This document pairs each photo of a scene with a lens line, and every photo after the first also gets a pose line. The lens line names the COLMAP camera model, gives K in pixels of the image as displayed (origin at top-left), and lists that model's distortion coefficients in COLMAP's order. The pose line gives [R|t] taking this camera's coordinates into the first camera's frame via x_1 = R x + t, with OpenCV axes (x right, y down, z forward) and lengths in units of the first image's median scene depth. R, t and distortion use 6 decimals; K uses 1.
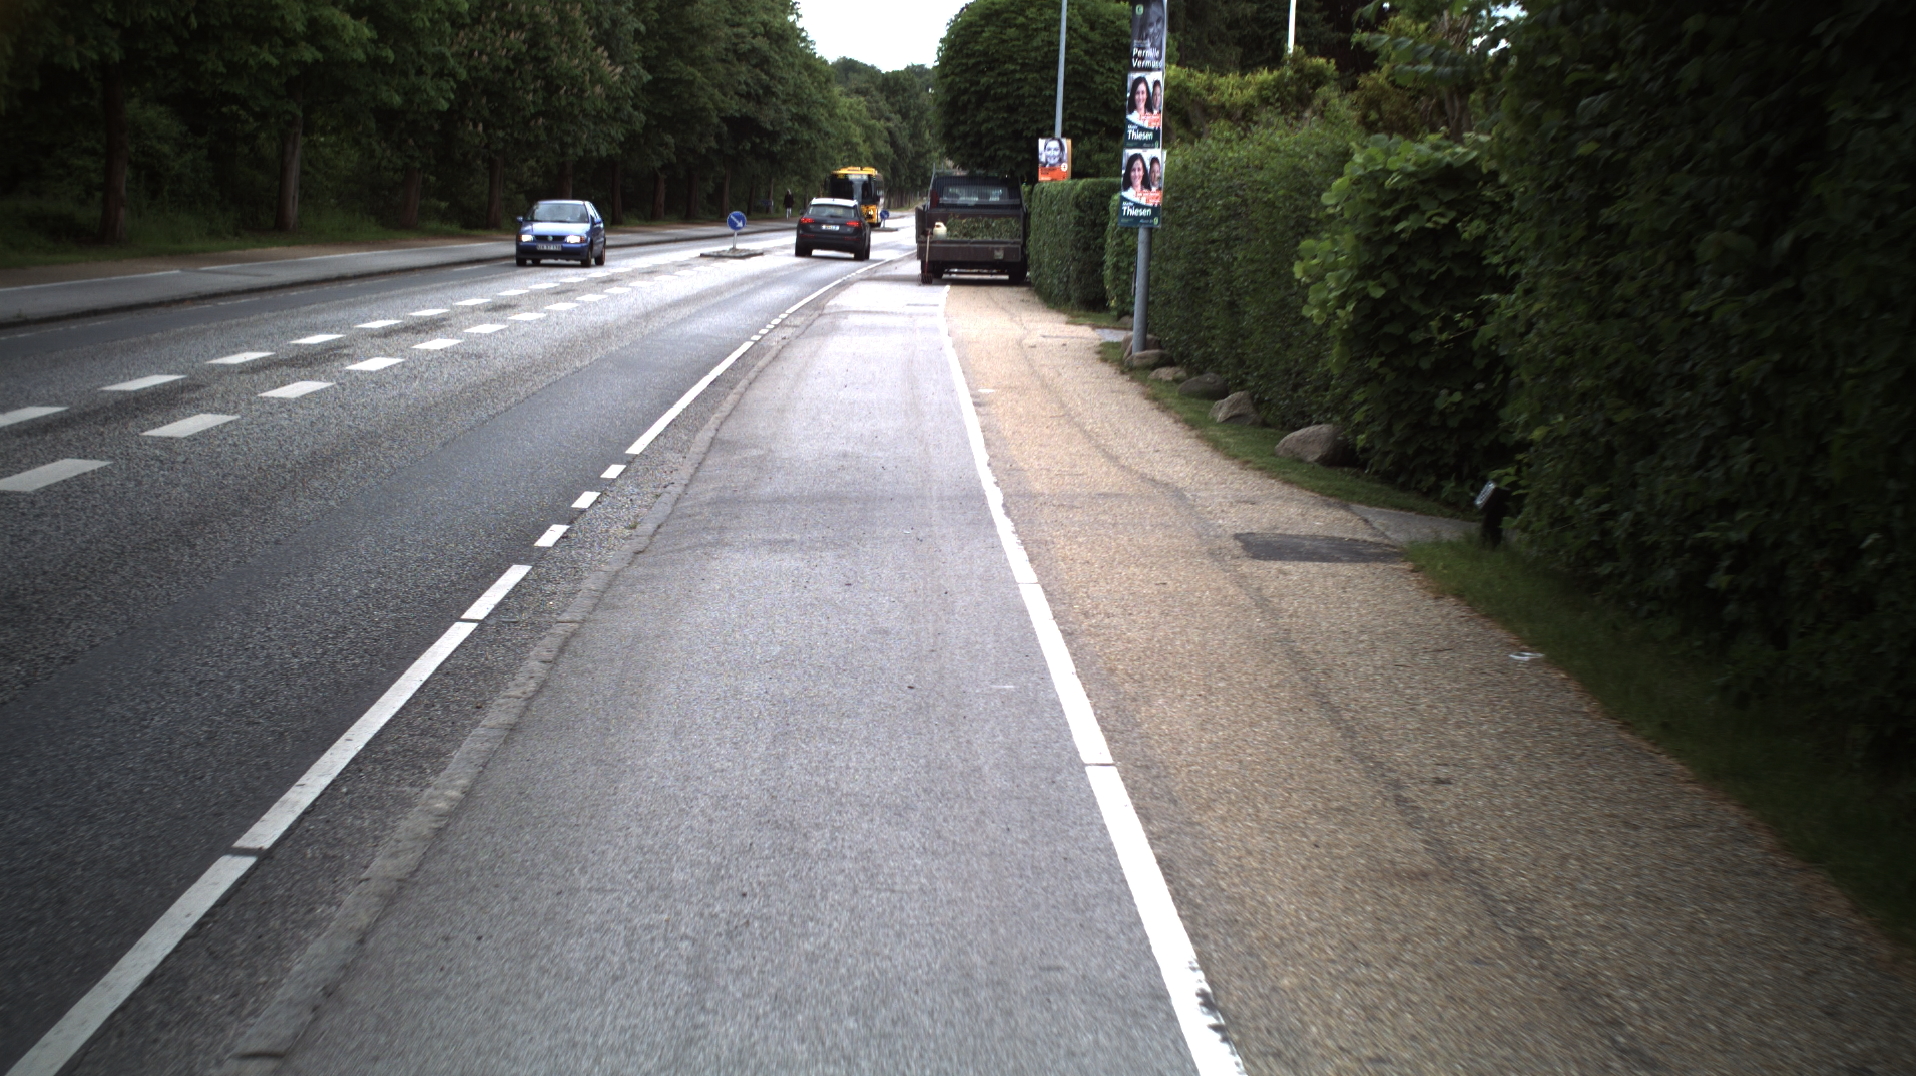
lens RADIAL K [[3242.8, 0, 958.0], [0, 3242.8, 538.0], [0, 0, 1]] dist [-0.320452, 0.644484]
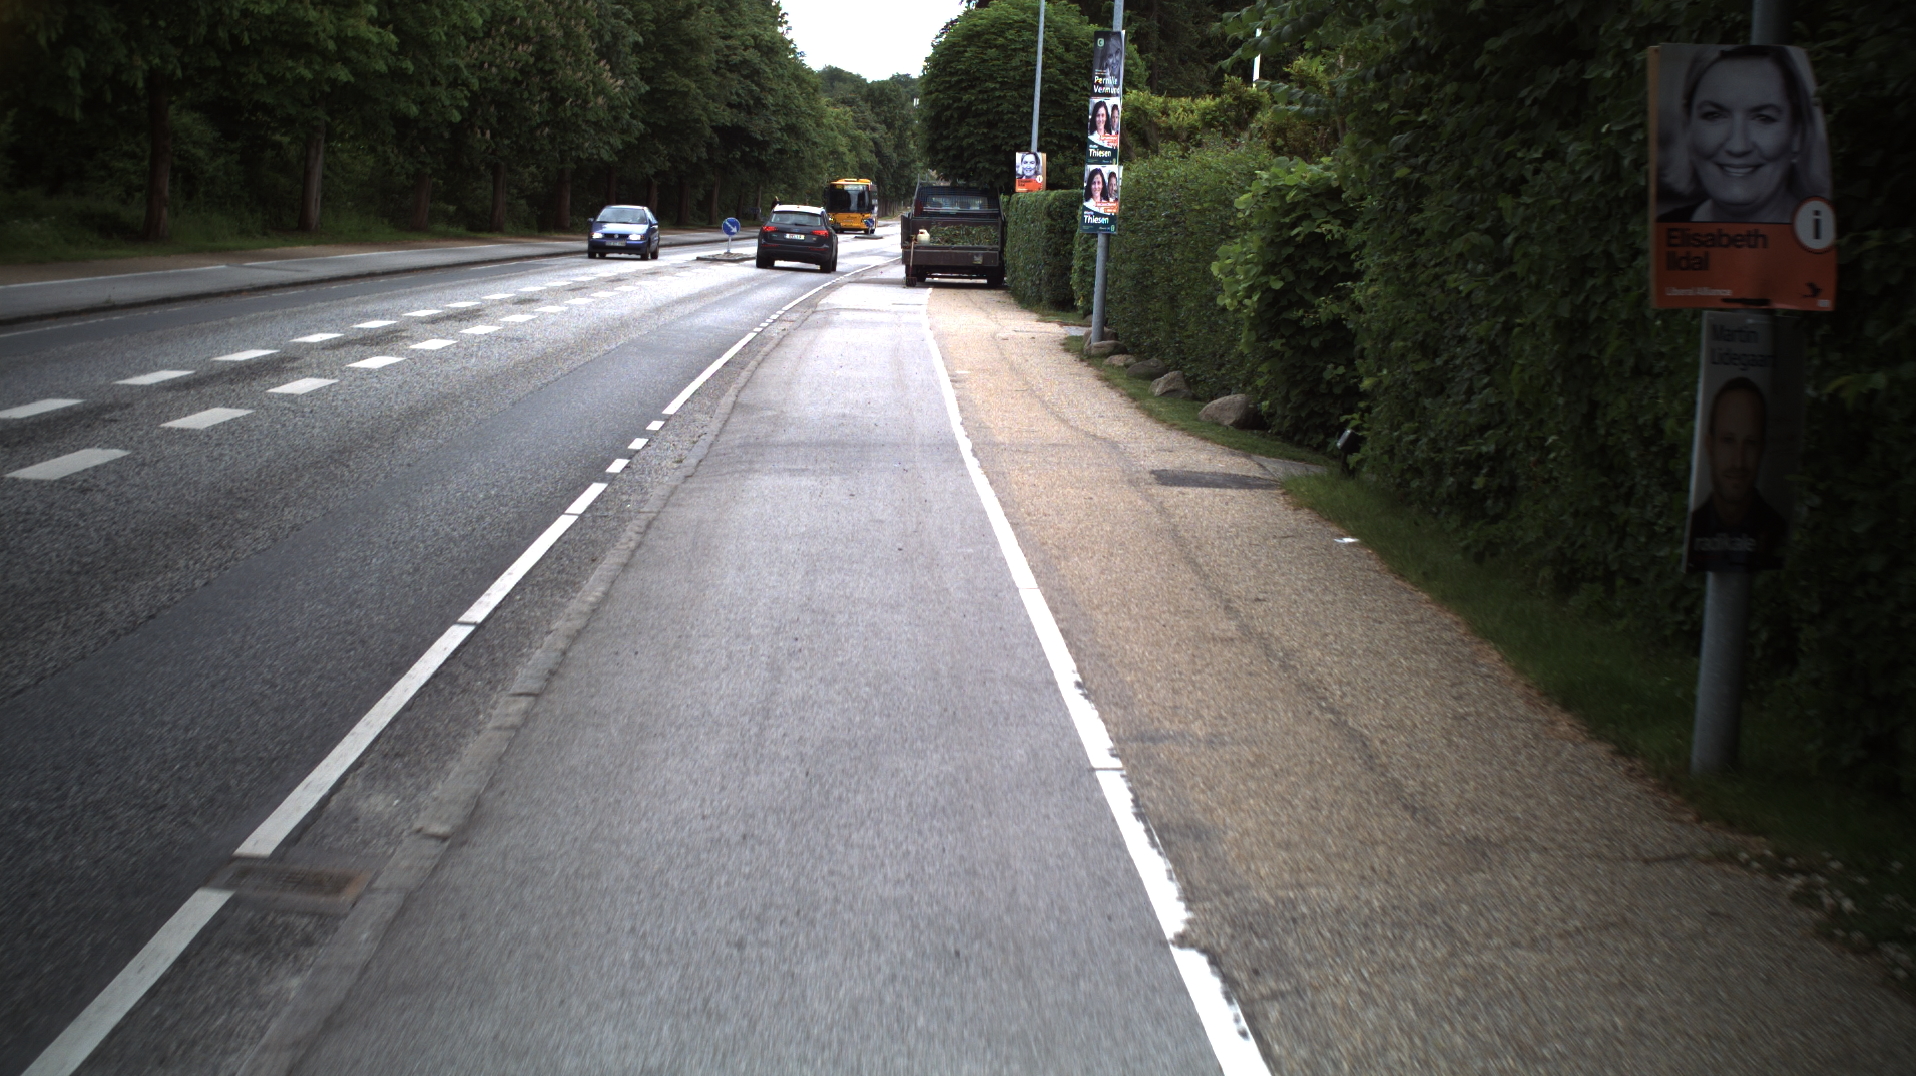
lens RADIAL K [[3242.8, 0, 958.0], [0, 3242.8, 538.0], [0, 0, 1]] dist [-0.320452, 0.644484]
pose [[0.999935, 0.009700, 0.006017, 0.000407], [-0.009682, 0.999949, -0.002980, 0.008321], [-0.006045, 0.002921, 0.999977, -0.076737]]
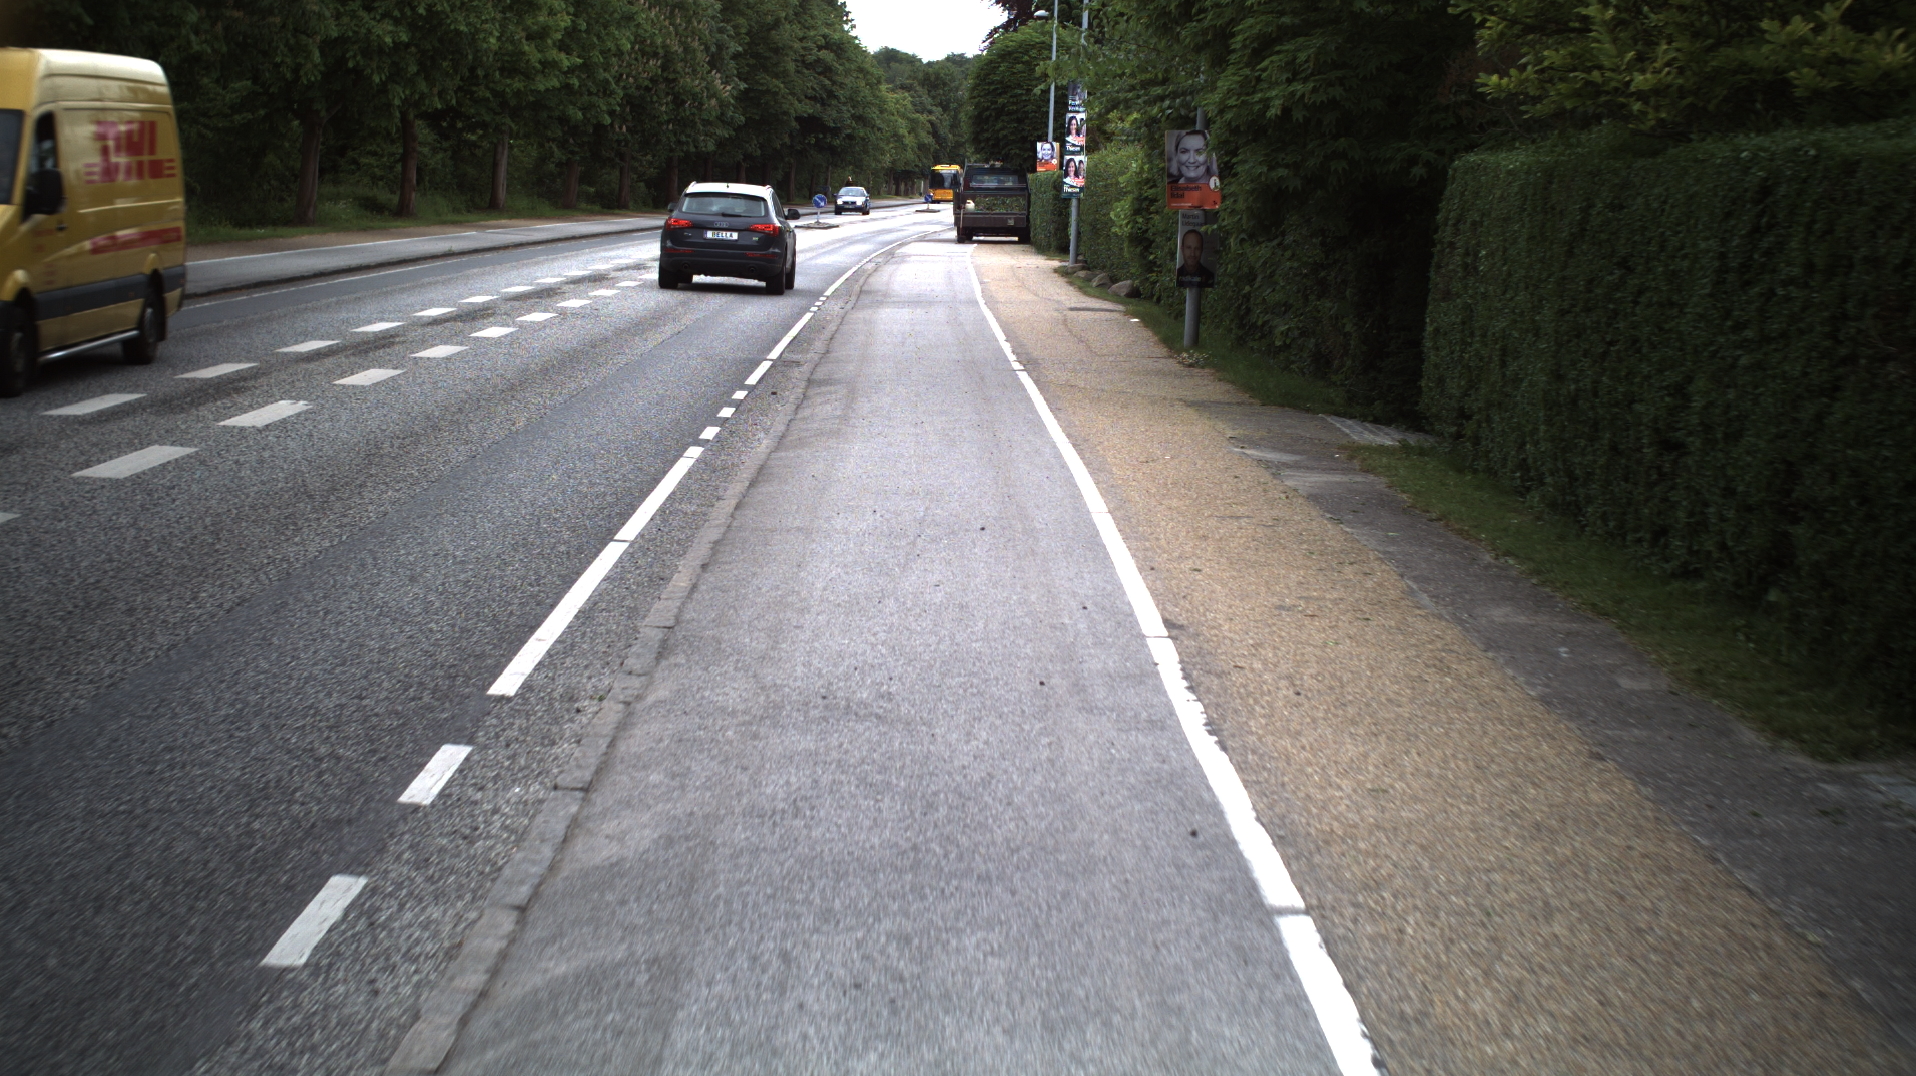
lens RADIAL K [[3242.8, 0, 958.0], [0, 3242.8, 538.0], [0, 0, 1]] dist [-0.320452, 0.644484]
pose [[0.999902, -0.004517, -0.013223, 0.007758], [0.004575, 0.999980, 0.004363, 0.048788], [0.013203, -0.004423, 0.999903, -0.461132]]
